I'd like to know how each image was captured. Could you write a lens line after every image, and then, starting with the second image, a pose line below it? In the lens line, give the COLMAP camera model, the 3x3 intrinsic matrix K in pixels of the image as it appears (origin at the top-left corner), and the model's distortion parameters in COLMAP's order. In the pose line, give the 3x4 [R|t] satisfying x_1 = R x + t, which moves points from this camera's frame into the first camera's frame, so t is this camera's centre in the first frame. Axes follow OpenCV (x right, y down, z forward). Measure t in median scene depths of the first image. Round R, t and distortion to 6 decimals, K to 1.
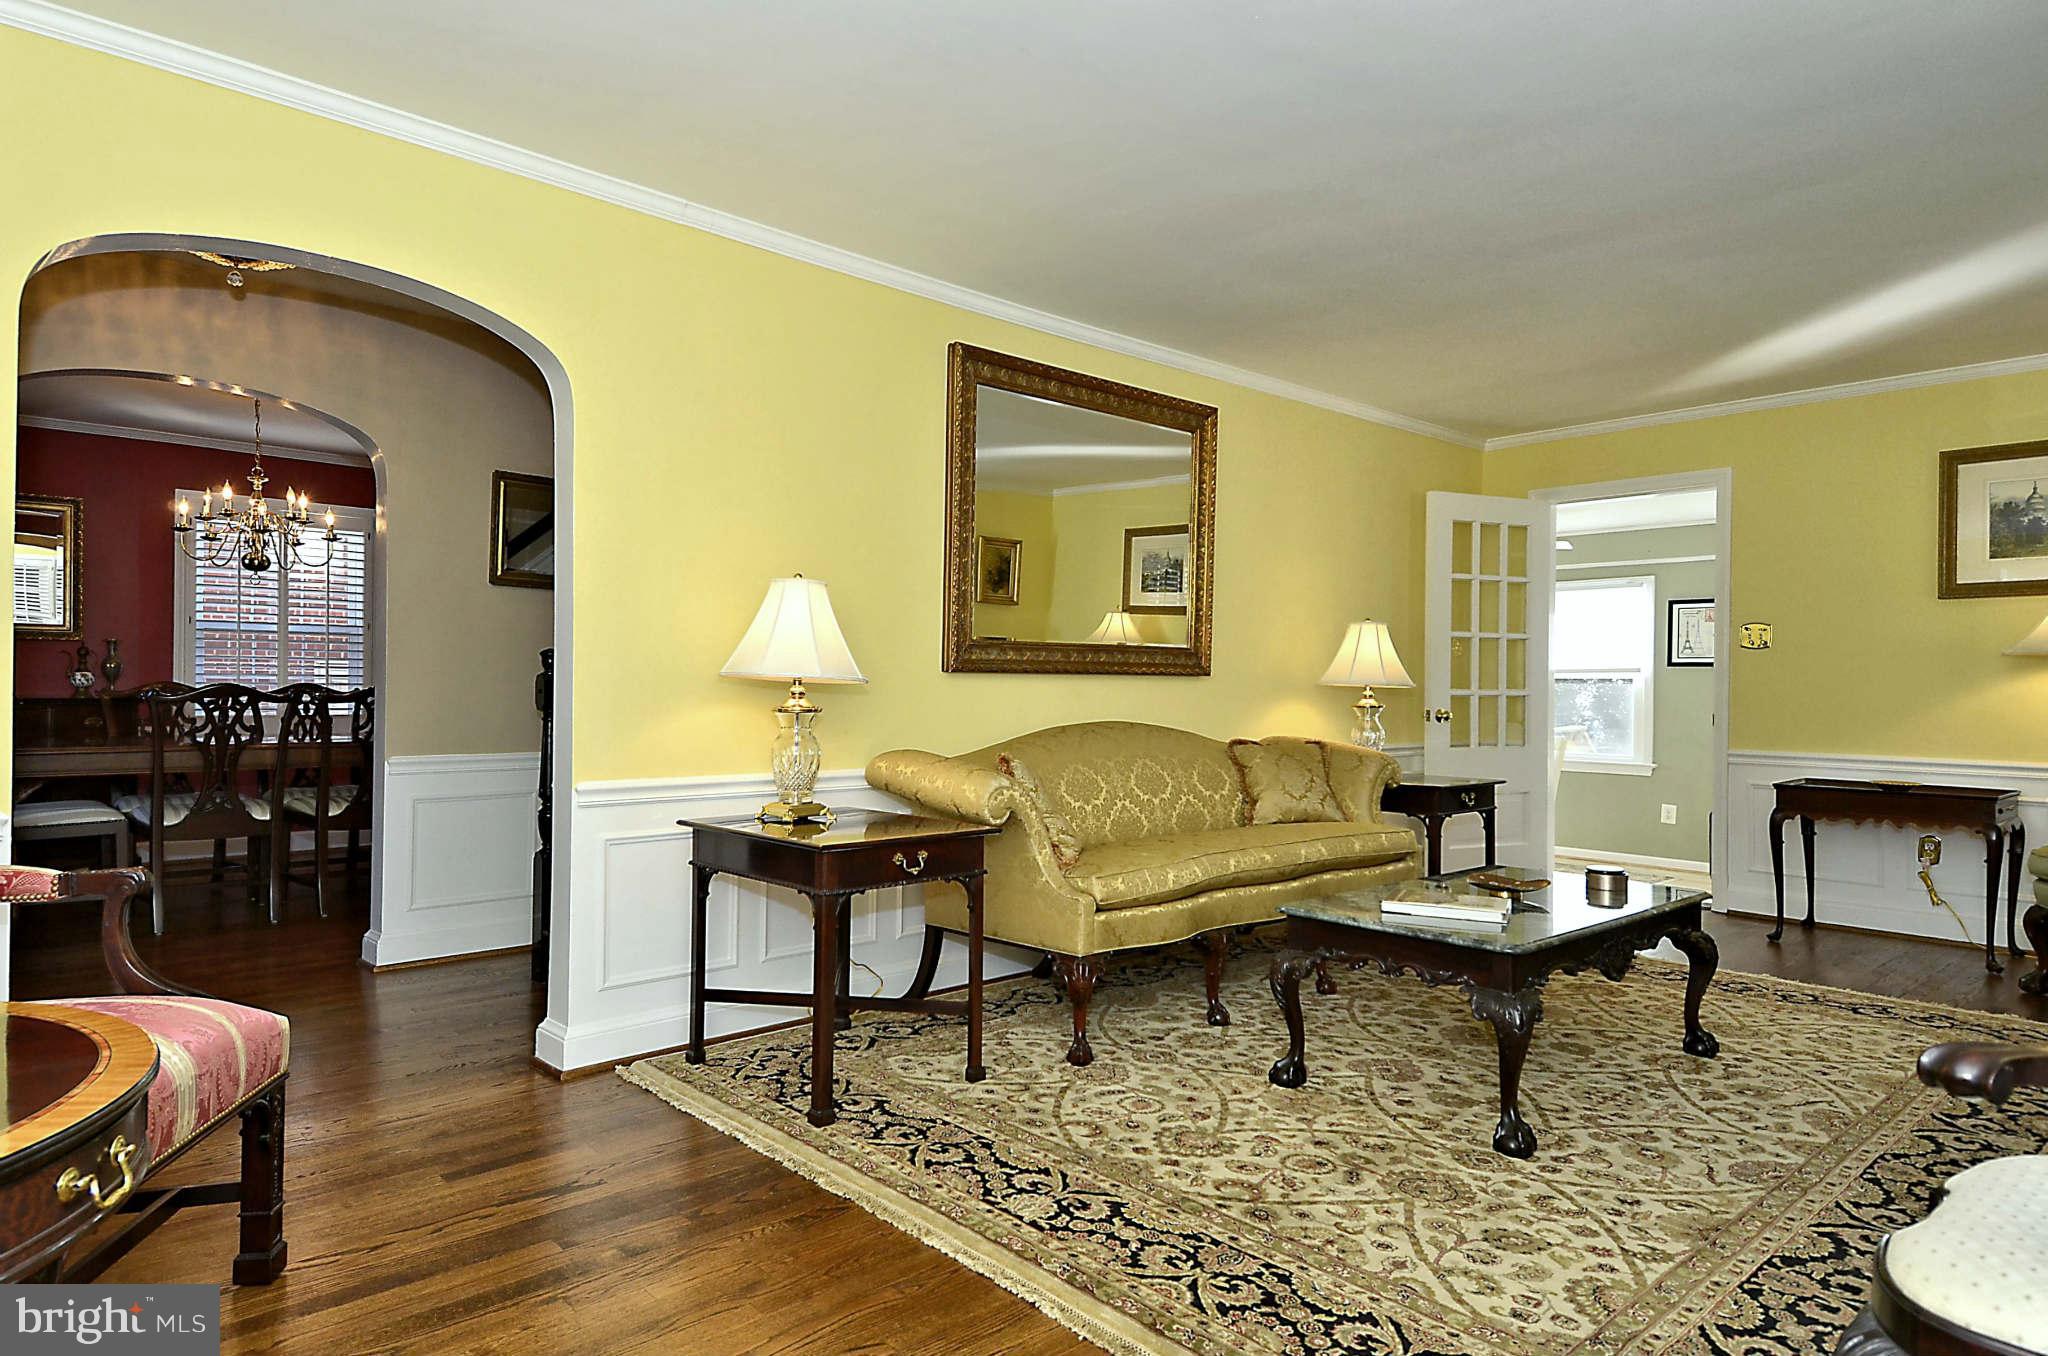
lens RADIAL K [[1101.3, 0, 1024.0], [0, 1101.3, 678.0], [0, 0, 1]] dist [-0.001456, -0.000480]
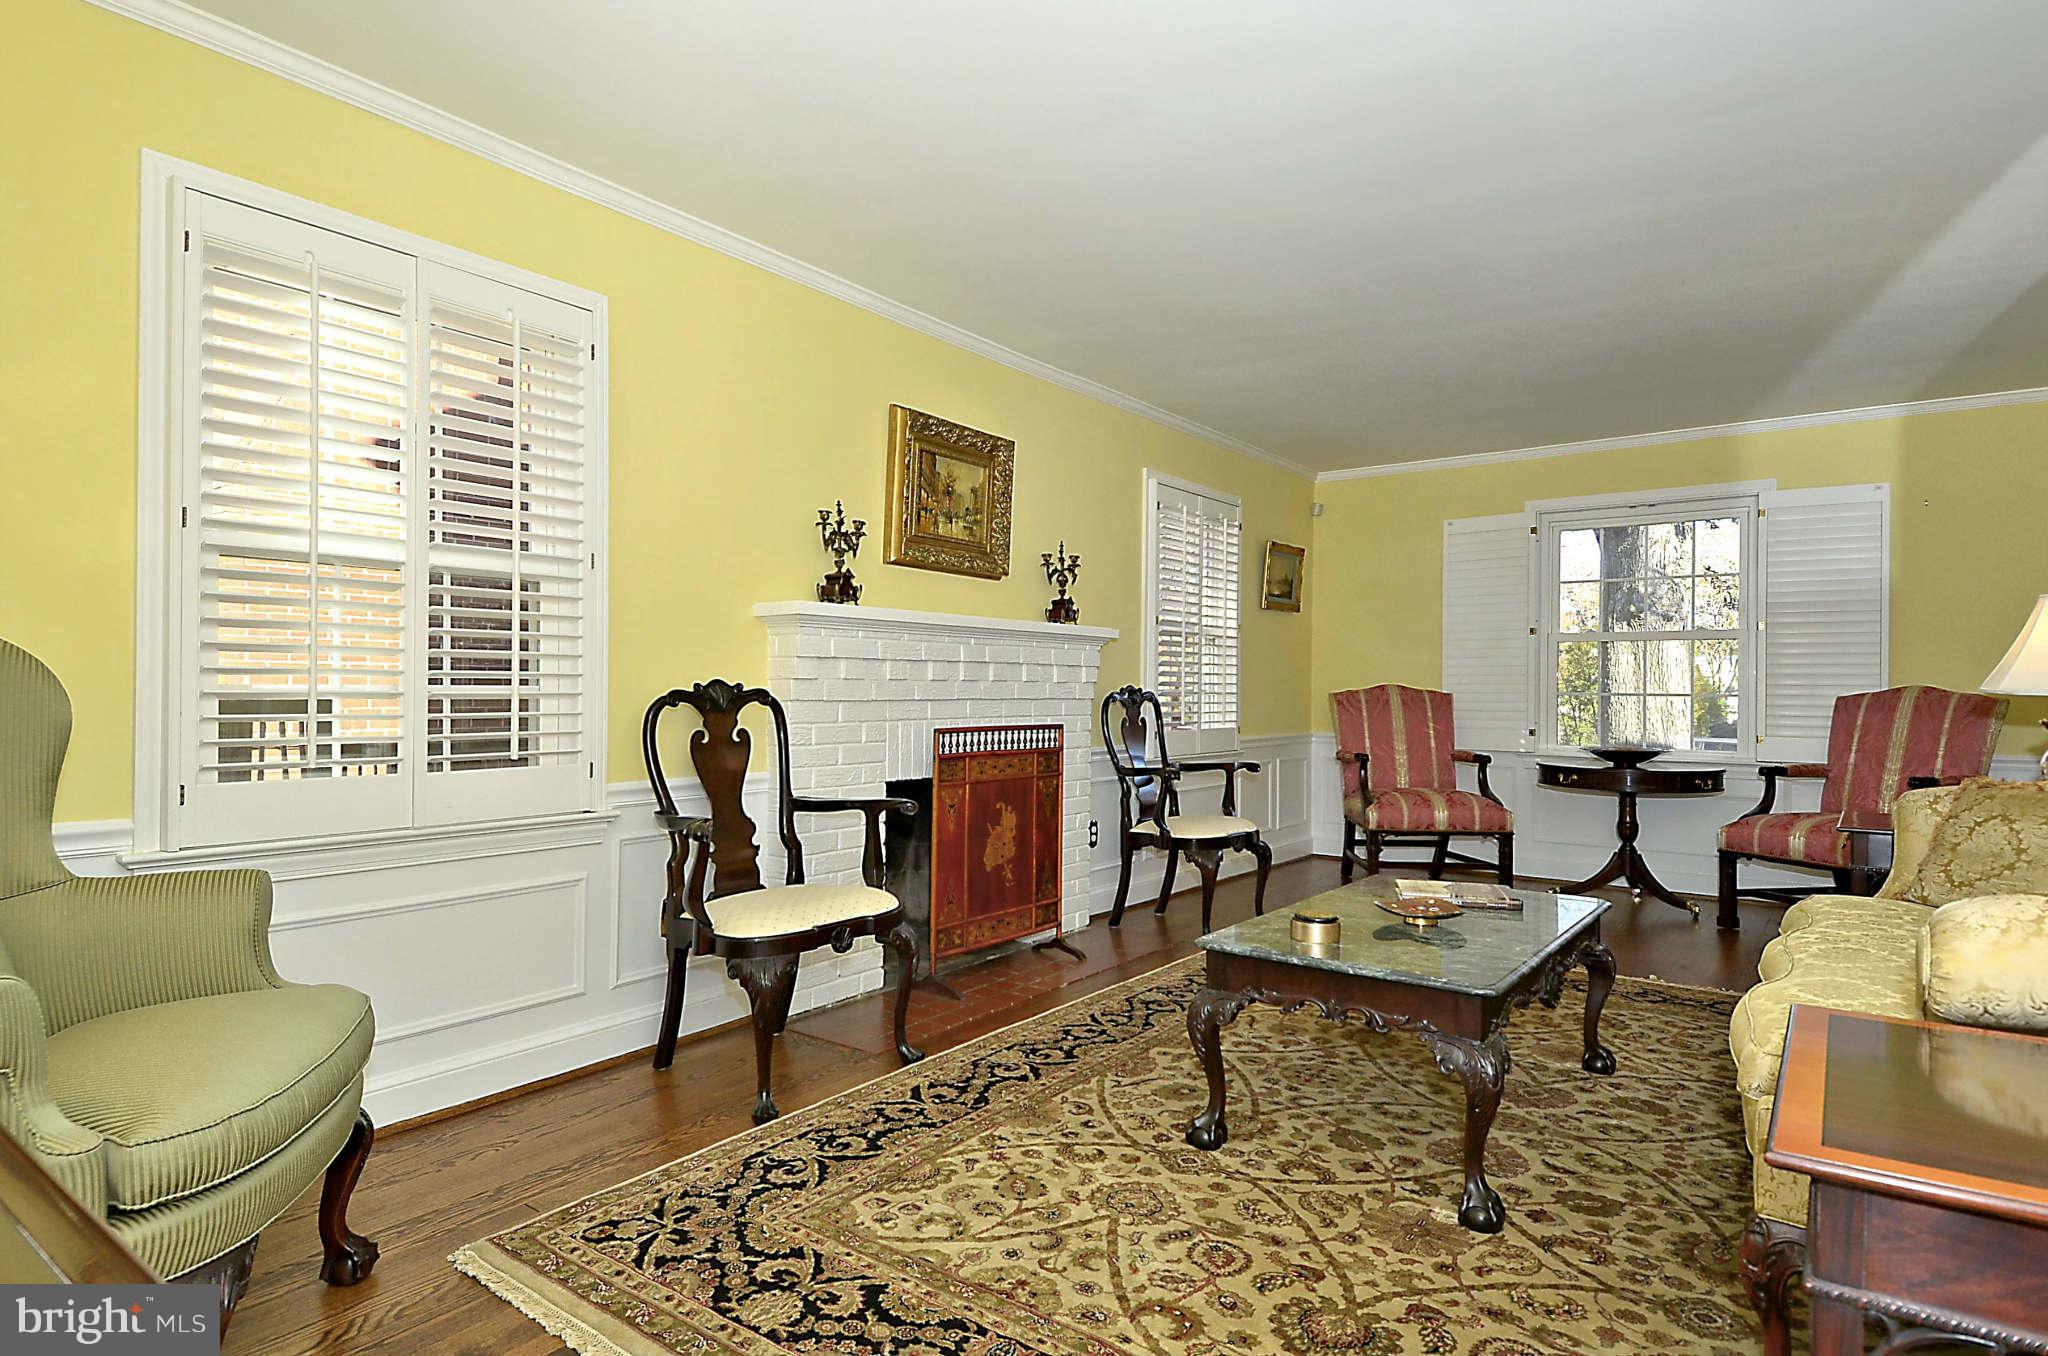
lens RADIAL K [[1101.3, 0, 1024.0], [0, 1101.3, 678.0], [0, 0, 1]] dist [-0.001456, -0.000480]
pose [[-0.975751, -0.019411, -0.218023, 0.975836], [-0.017234, 0.999781, -0.011881, 0.019339], [0.218206, -0.007835, -0.975871, 1.847665]]
